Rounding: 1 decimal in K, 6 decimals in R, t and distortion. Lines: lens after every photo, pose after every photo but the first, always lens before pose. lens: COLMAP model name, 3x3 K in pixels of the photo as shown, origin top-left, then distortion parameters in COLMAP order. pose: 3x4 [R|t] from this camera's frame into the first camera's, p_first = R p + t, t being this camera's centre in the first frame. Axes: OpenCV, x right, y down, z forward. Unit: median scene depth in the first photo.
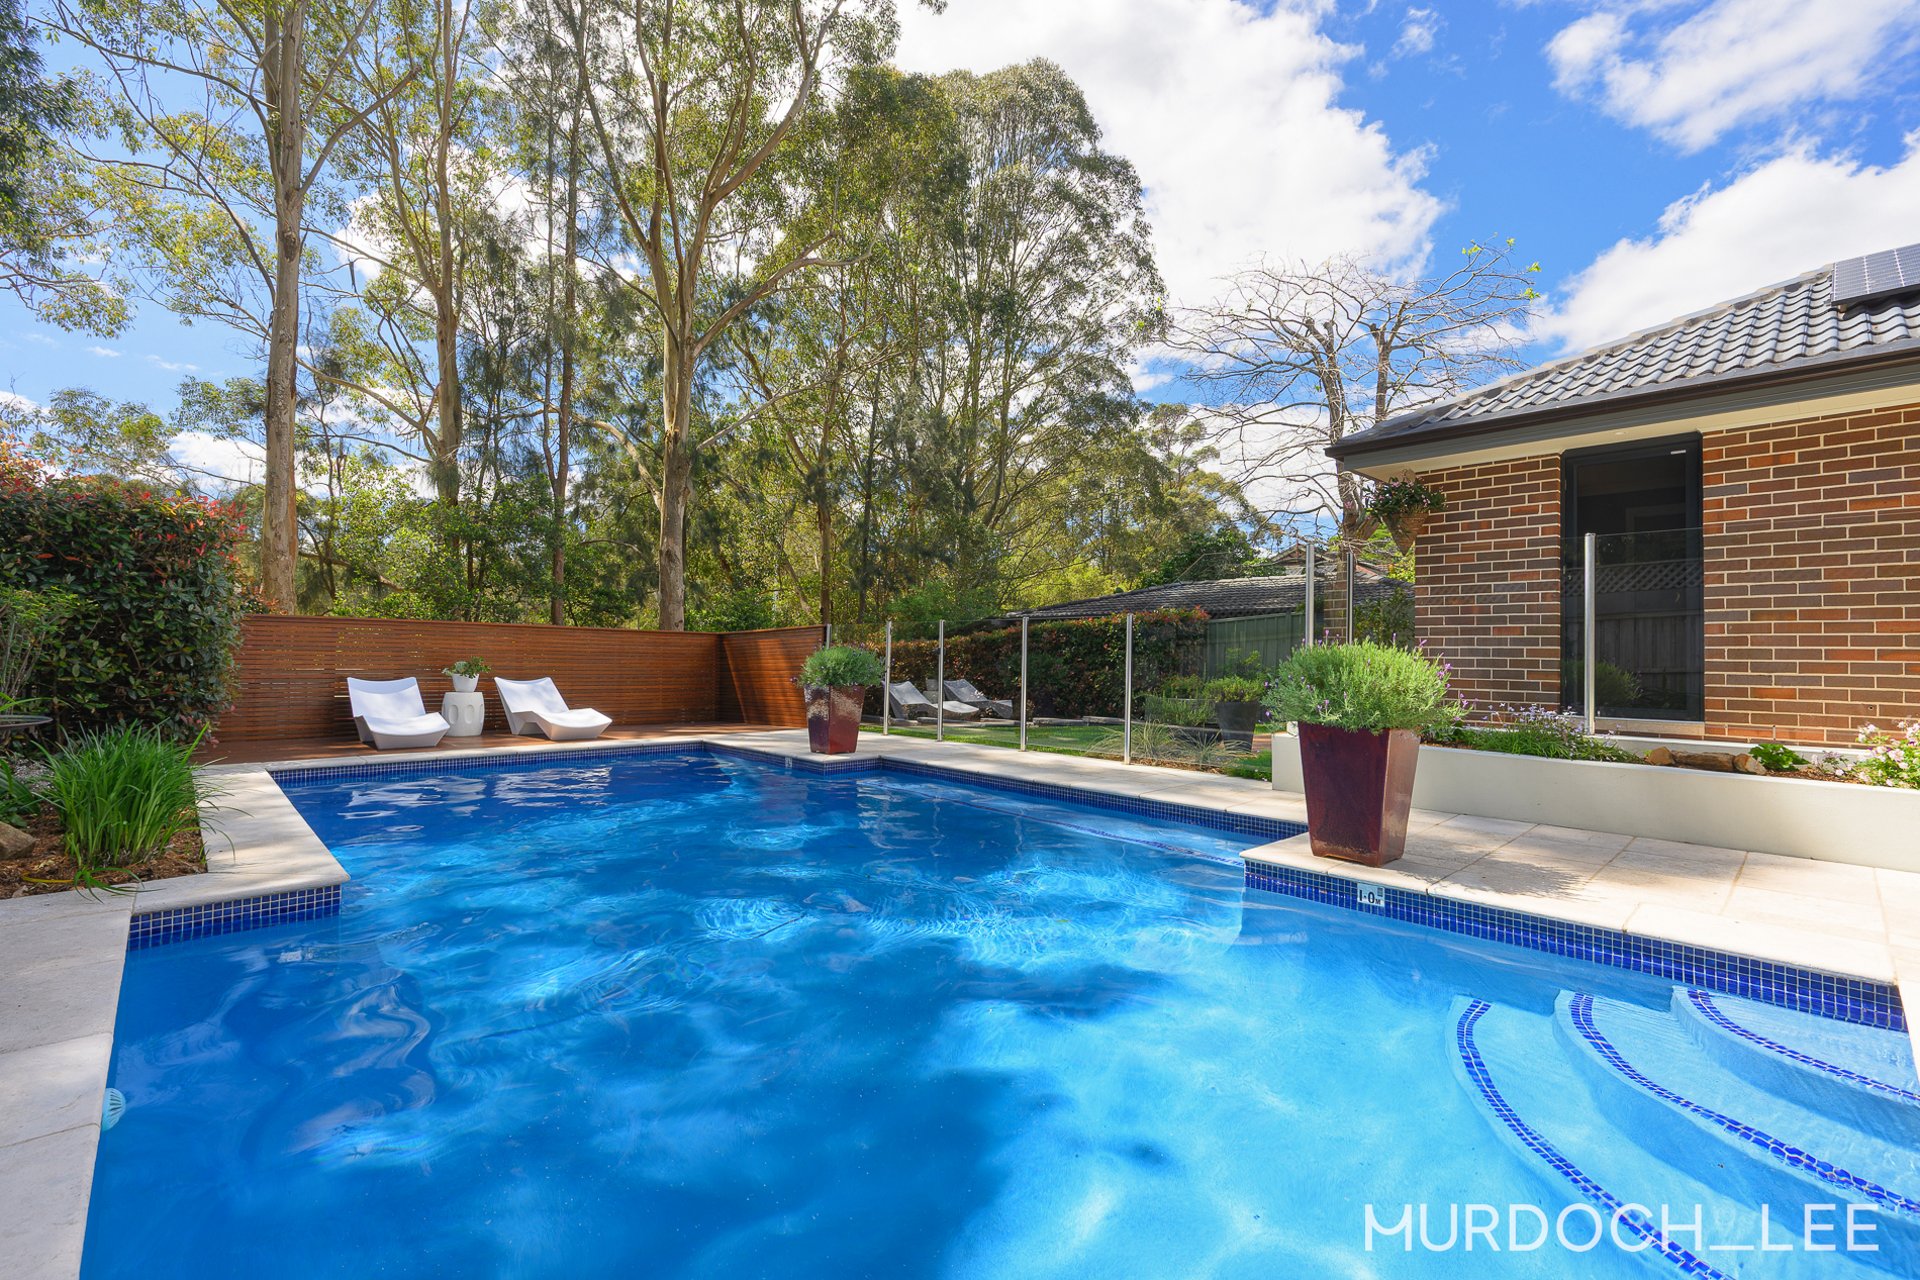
lens RADIAL K [[821.3, 0, 959.9], [0, 821.3, 645.3], [0, 0, 1]] dist [-0.009871, -0.000207]
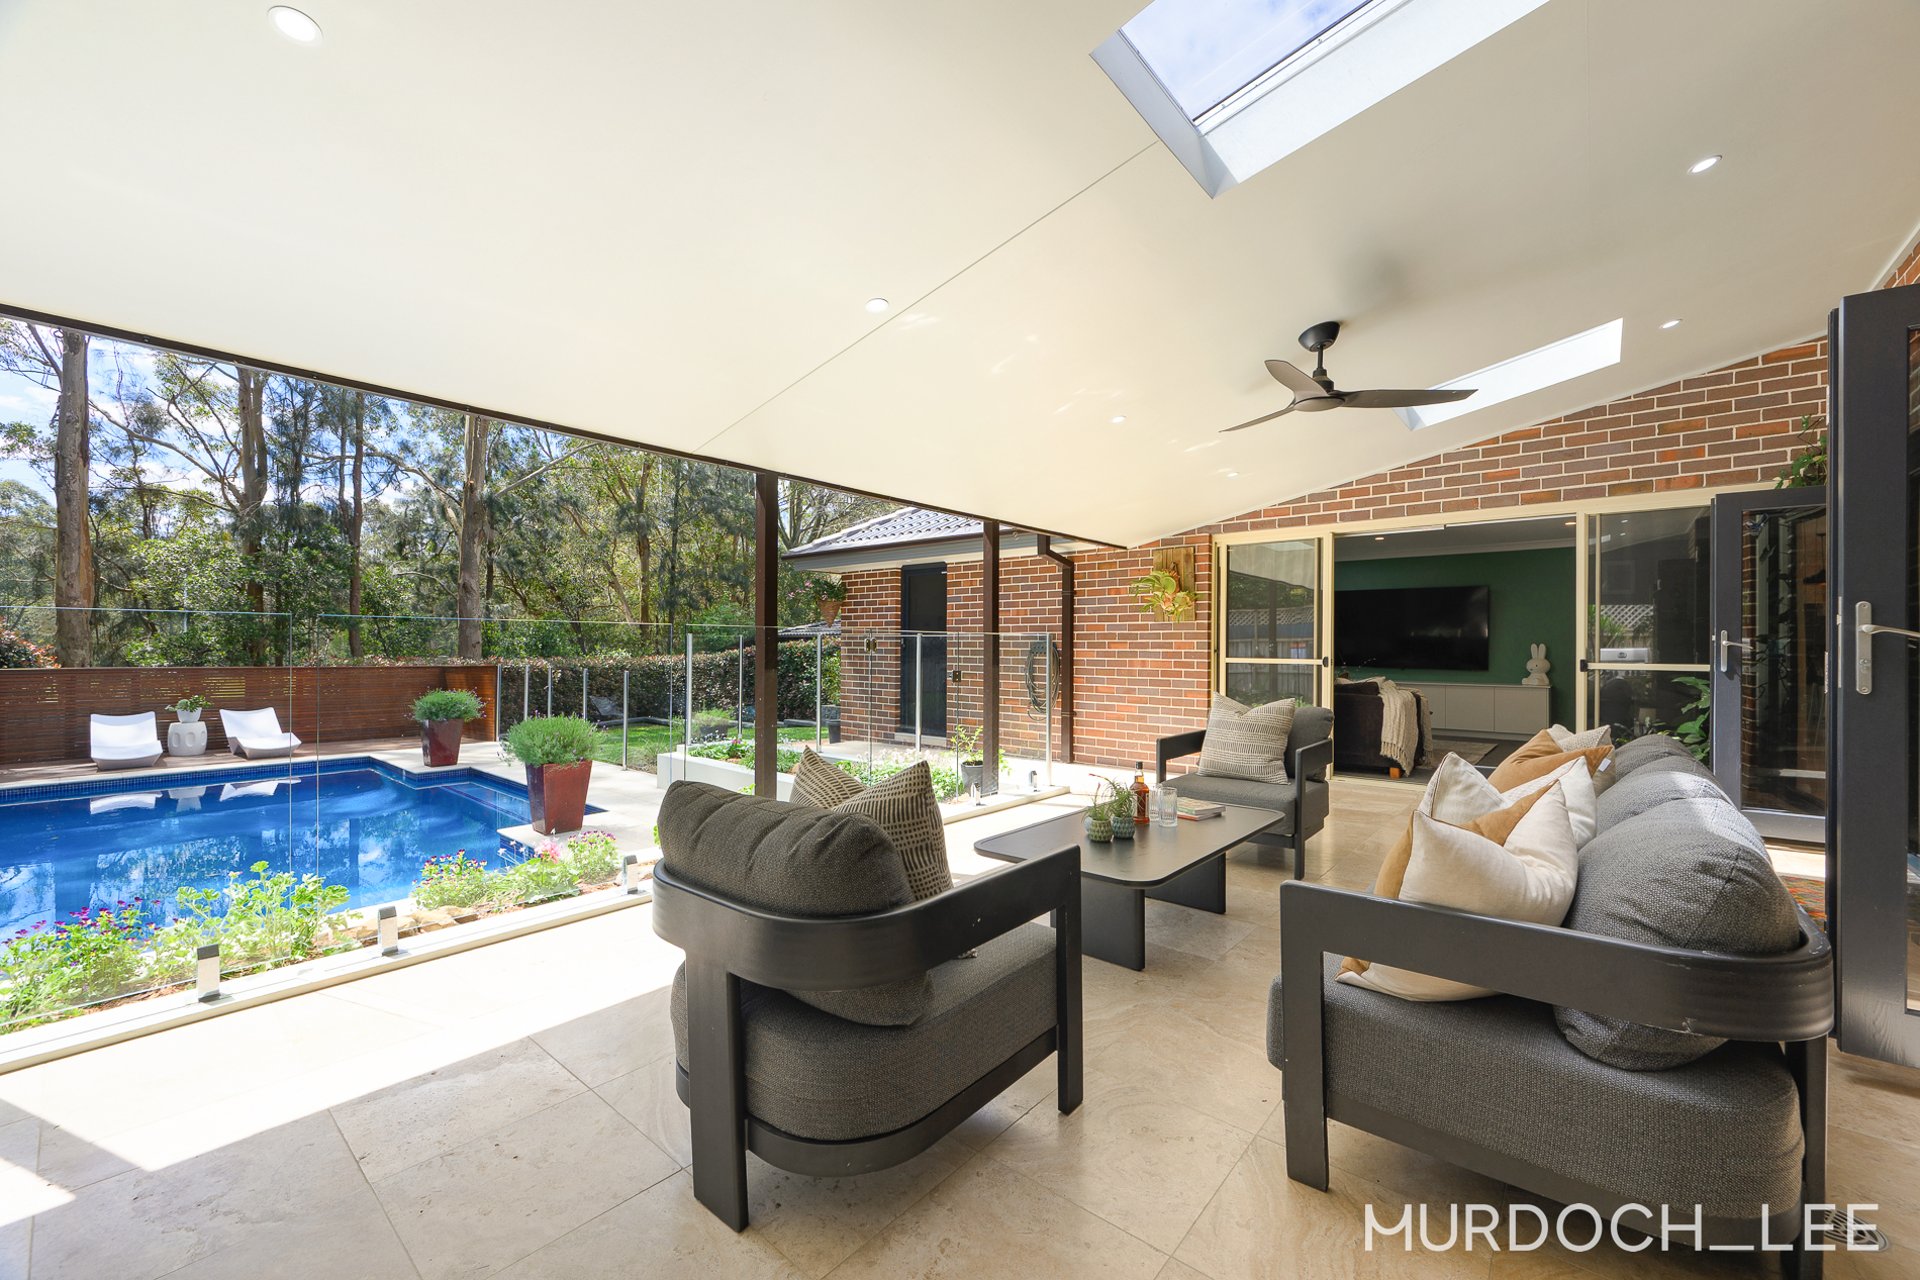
lens RADIAL K [[753.7, 0, 965.1], [0, 753.7, 646.1], [0, 0, 1]] dist [0.001197, 0.000301]
pose [[0.994959, -0.008821, 0.099894, 0.628947], [0.007126, 0.999825, 0.017304, -0.094641], [-0.100029, -0.016505, 0.994848, -0.414082]]
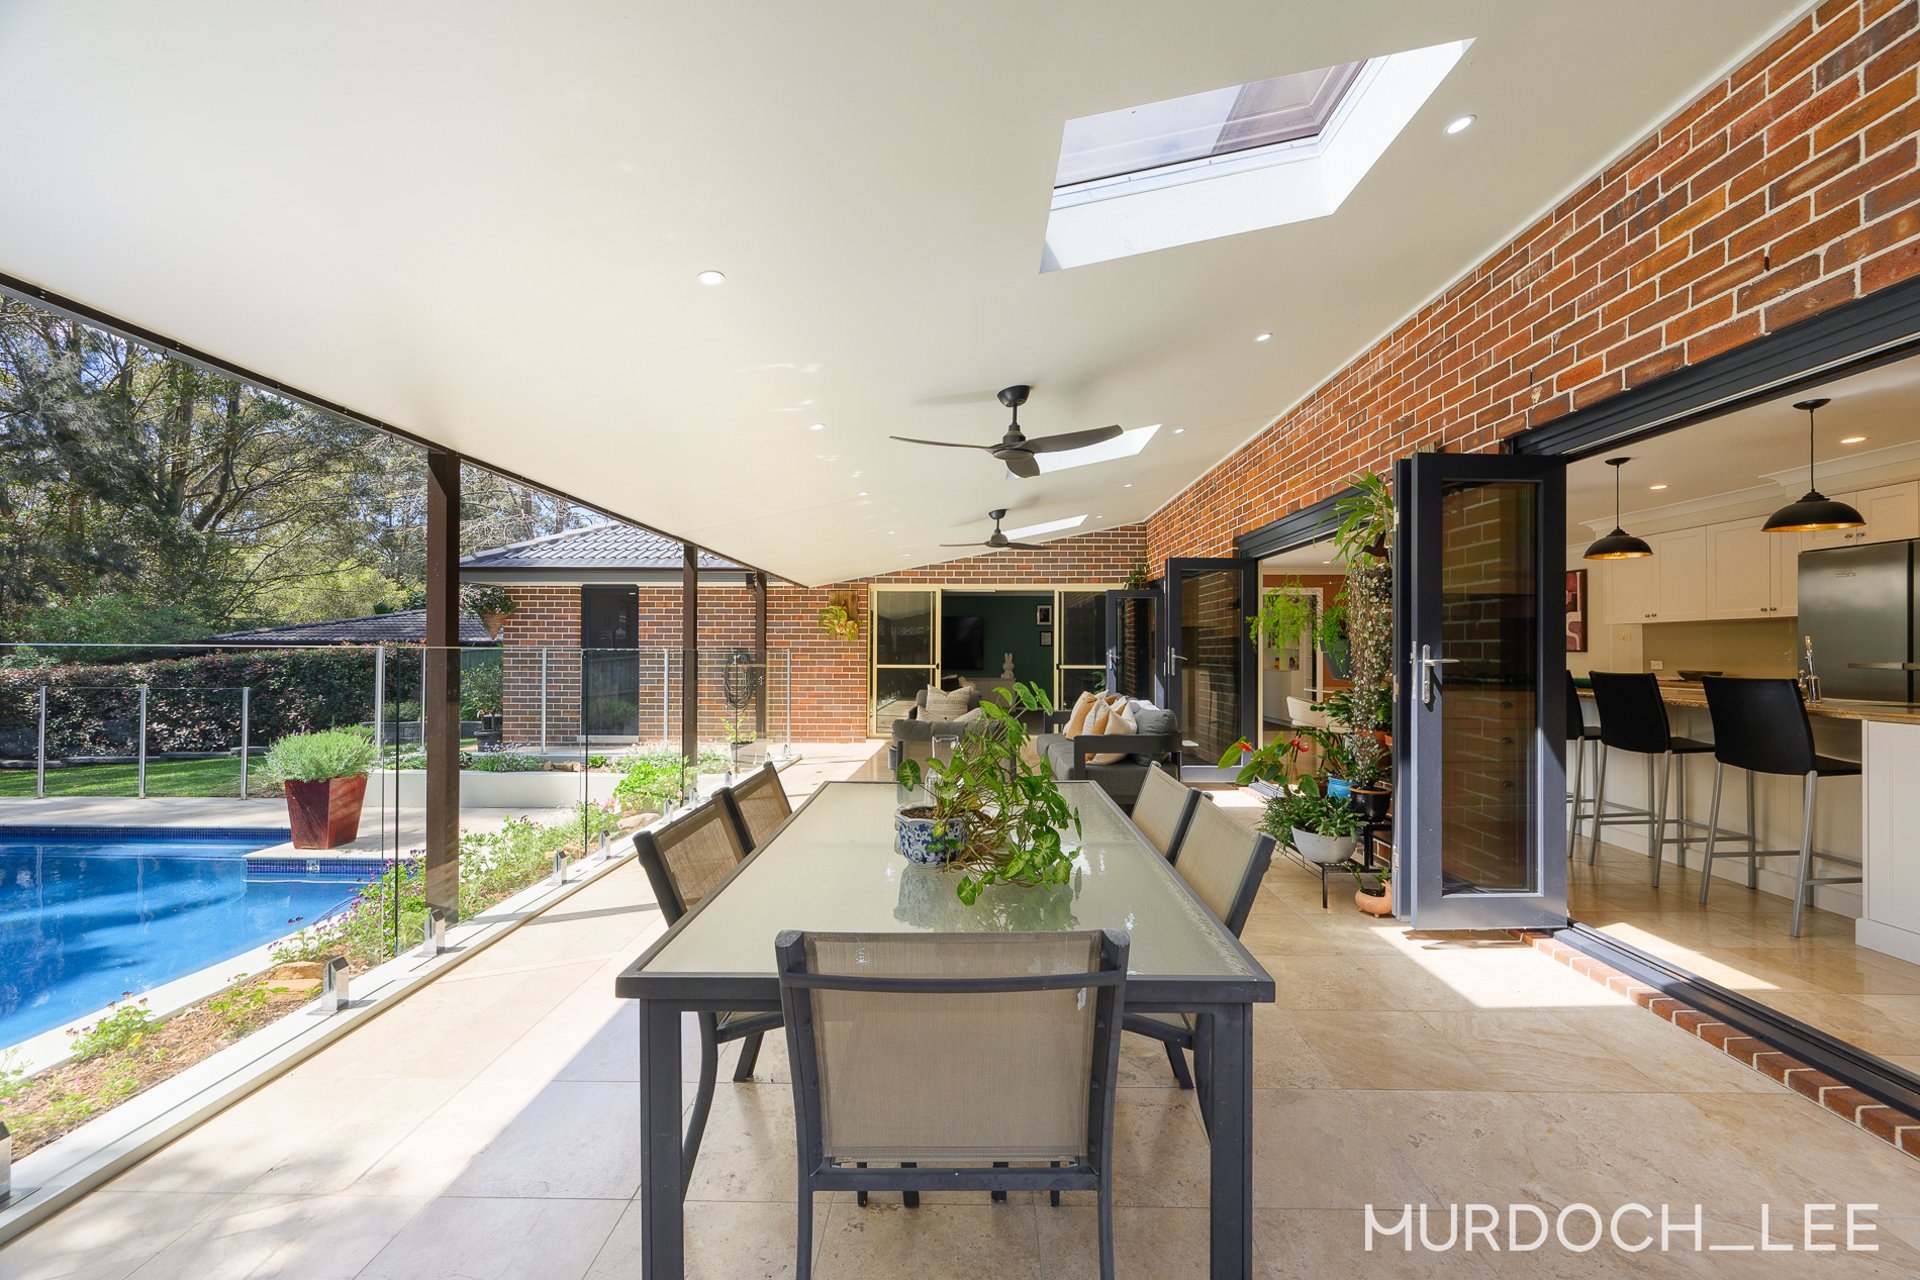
lens RADIAL K [[753.7, 0, 962.5], [0, 753.7, 648.8], [0, 0, 1]] dist [0.001197, 0.000301]
pose [[0.710041, -0.010843, 0.704077, 0.156582], [-0.004131, 0.999800, 0.019563, -0.120187], [-0.704148, -0.016799, 0.709854, -0.644578]]
